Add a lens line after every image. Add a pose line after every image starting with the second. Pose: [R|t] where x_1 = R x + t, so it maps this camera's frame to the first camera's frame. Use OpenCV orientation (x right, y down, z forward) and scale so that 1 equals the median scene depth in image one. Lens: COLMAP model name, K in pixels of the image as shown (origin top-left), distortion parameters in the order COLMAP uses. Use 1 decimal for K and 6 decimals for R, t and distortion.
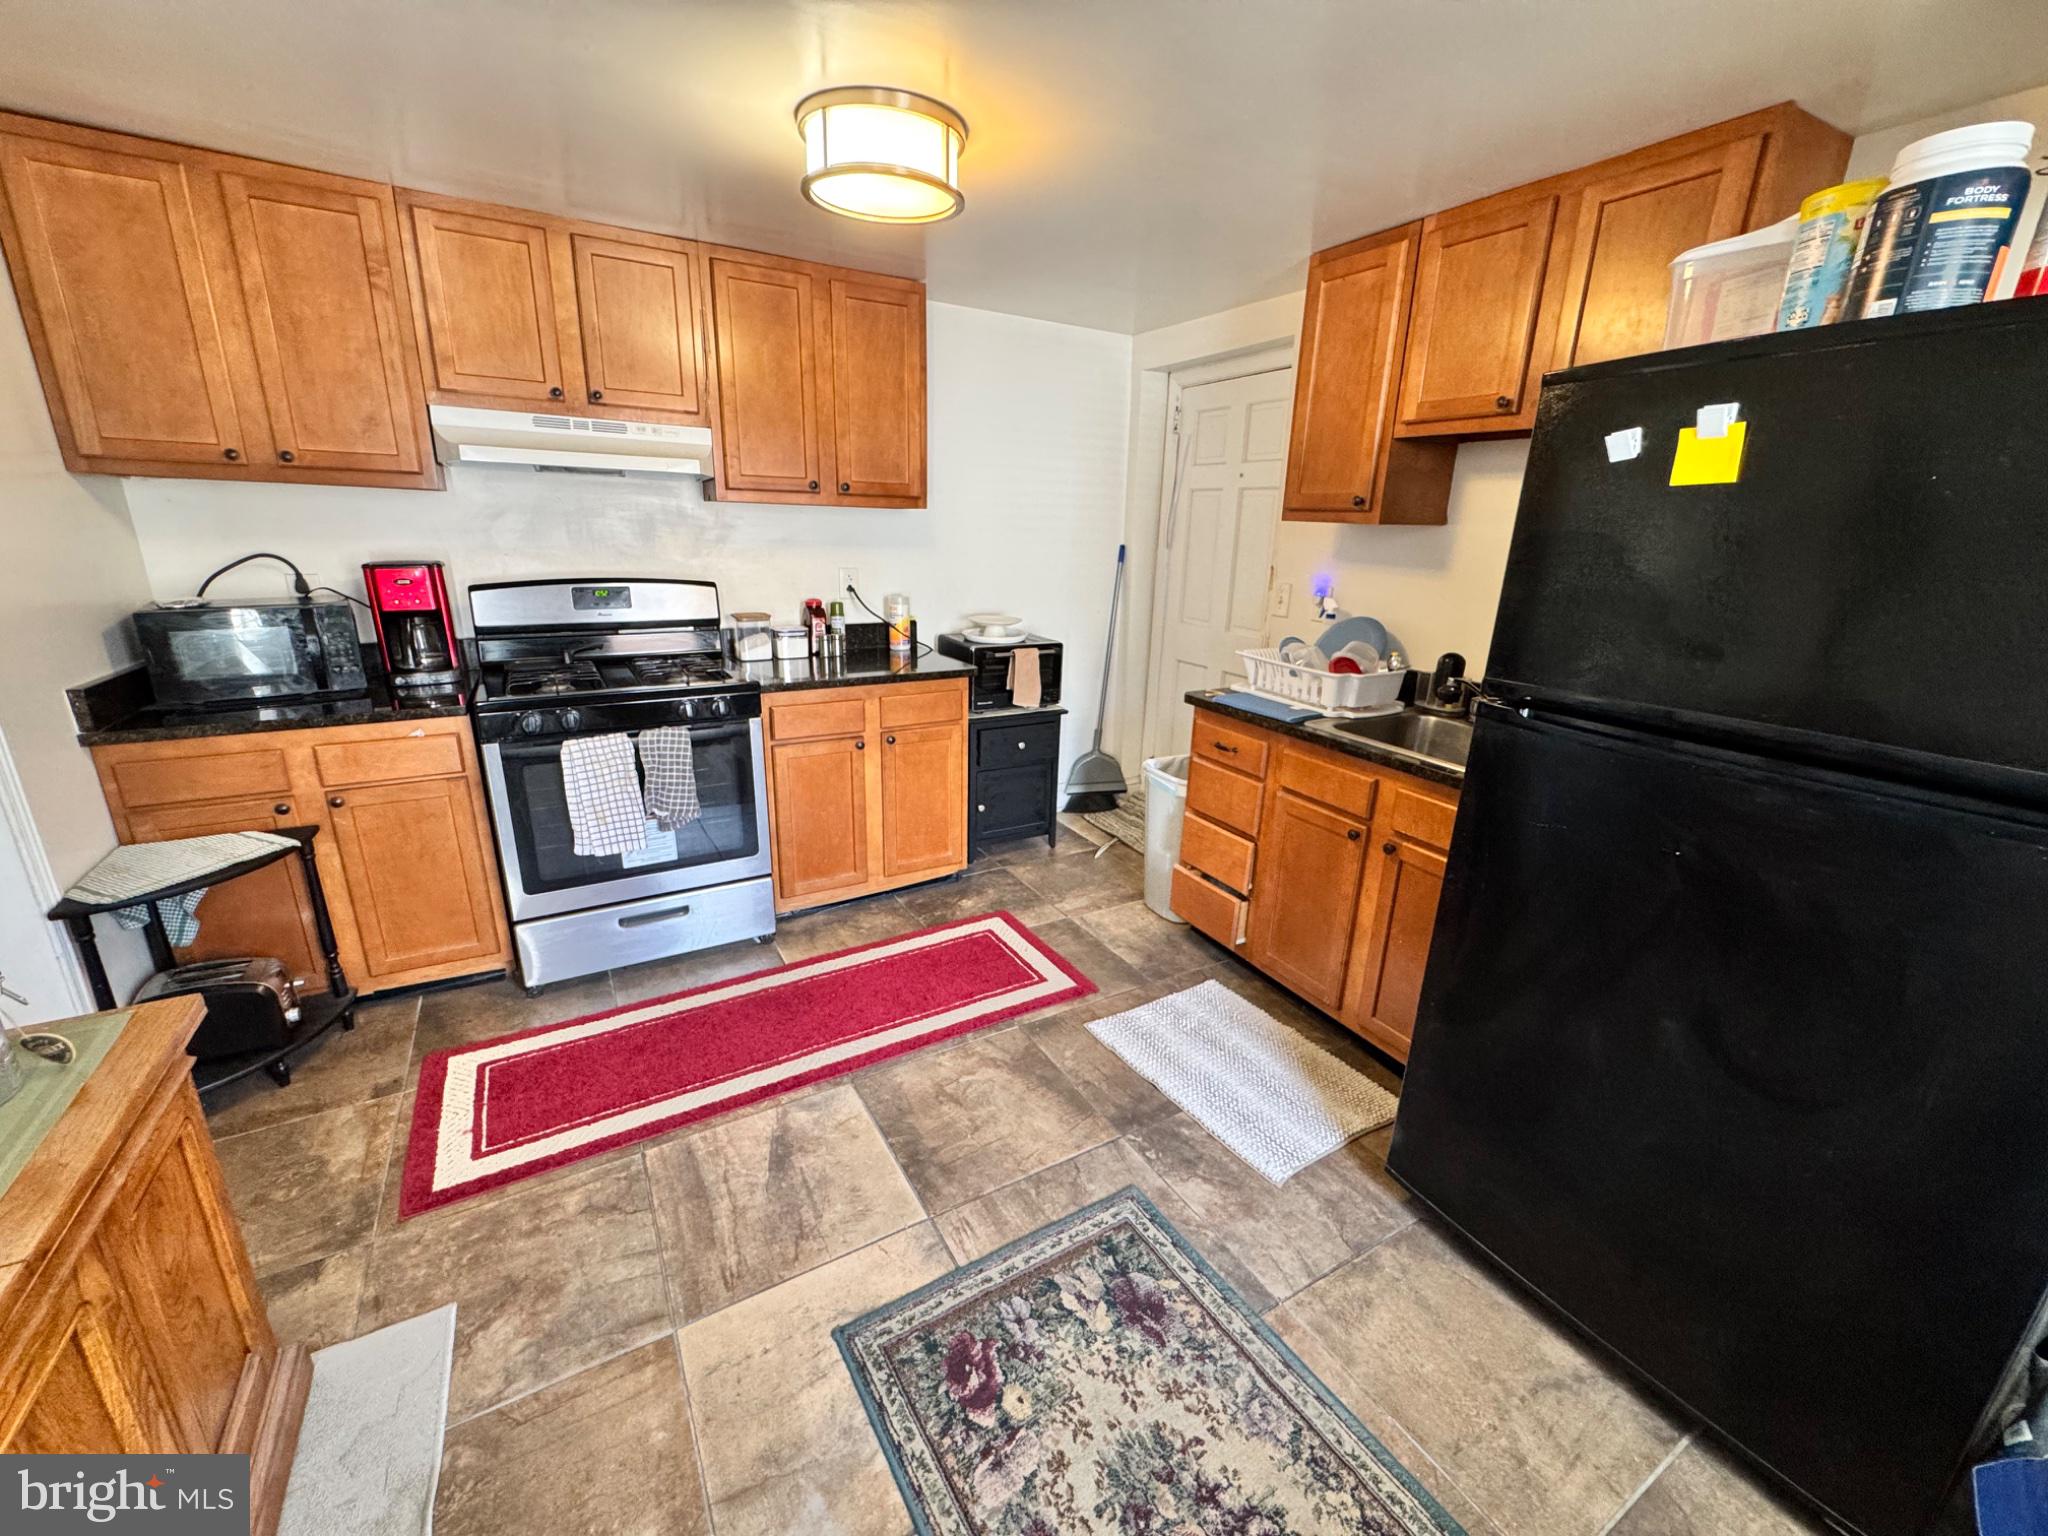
lens RADIAL K [[811.2, 0, 1026.9], [0, 811.2, 764.5], [0, 0, 1]] dist [0.000244, -0.000717]
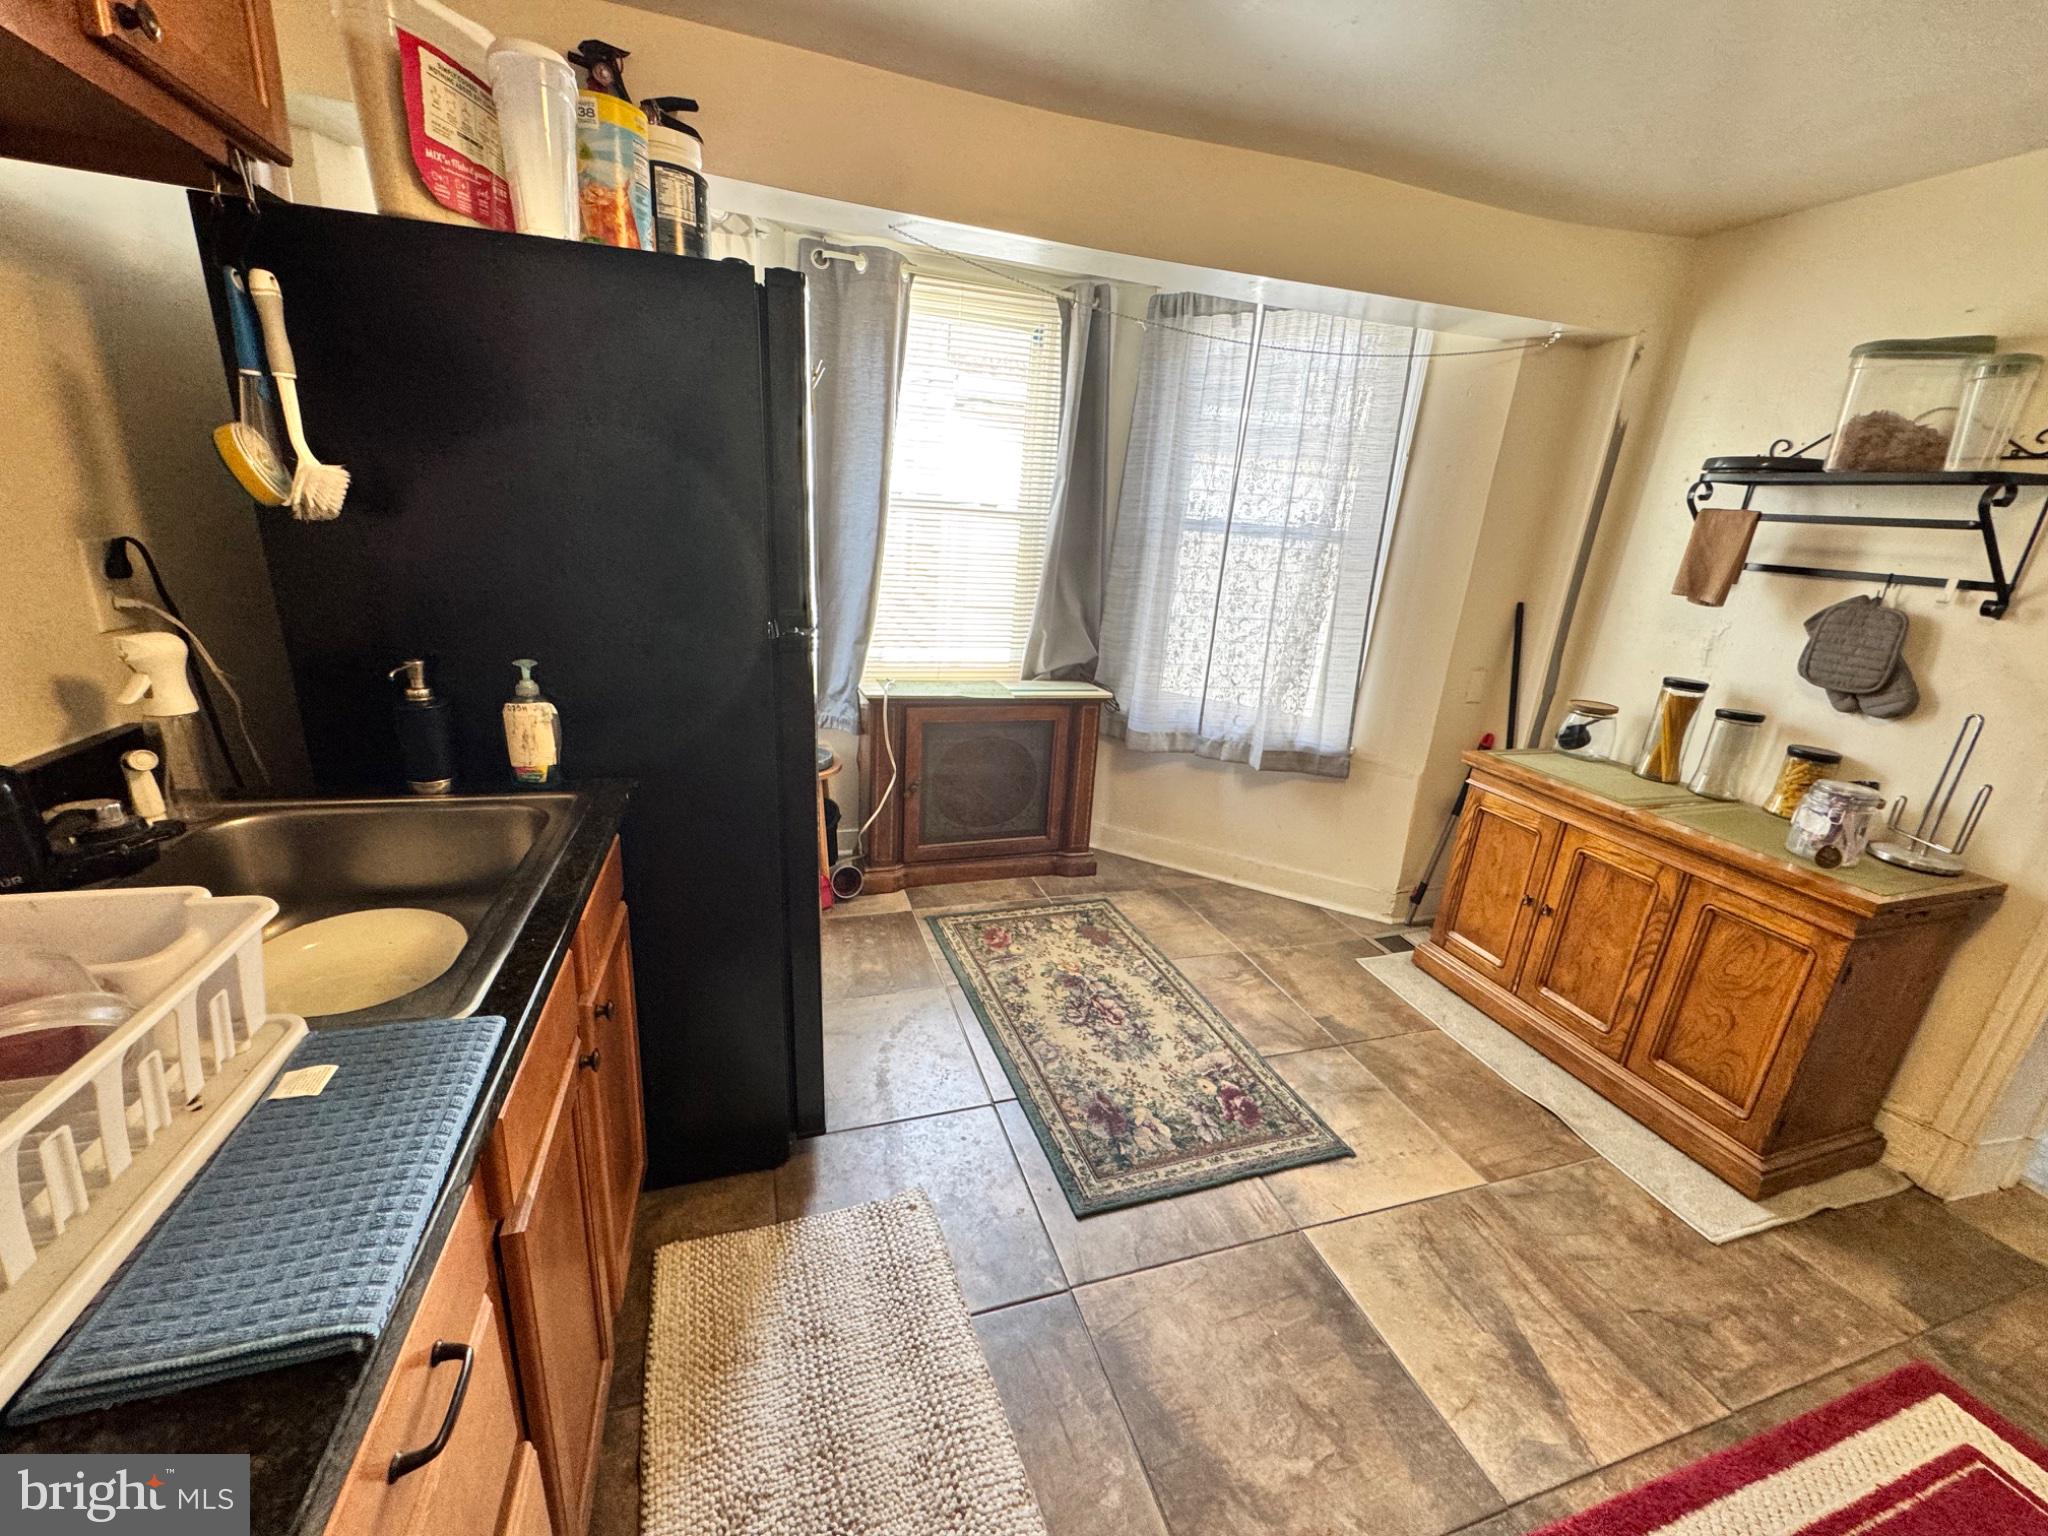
lens RADIAL K [[811.2, 0, 1019.5], [0, 811.2, 766.2], [0, 0, 1]] dist [0.000244, -0.000717]
pose [[-0.971788, -0.152623, 0.179817, 0.128441], [-0.024607, 0.823850, 0.566274, -0.481085], [-0.234568, 0.545873, -0.804363, 1.729713]]
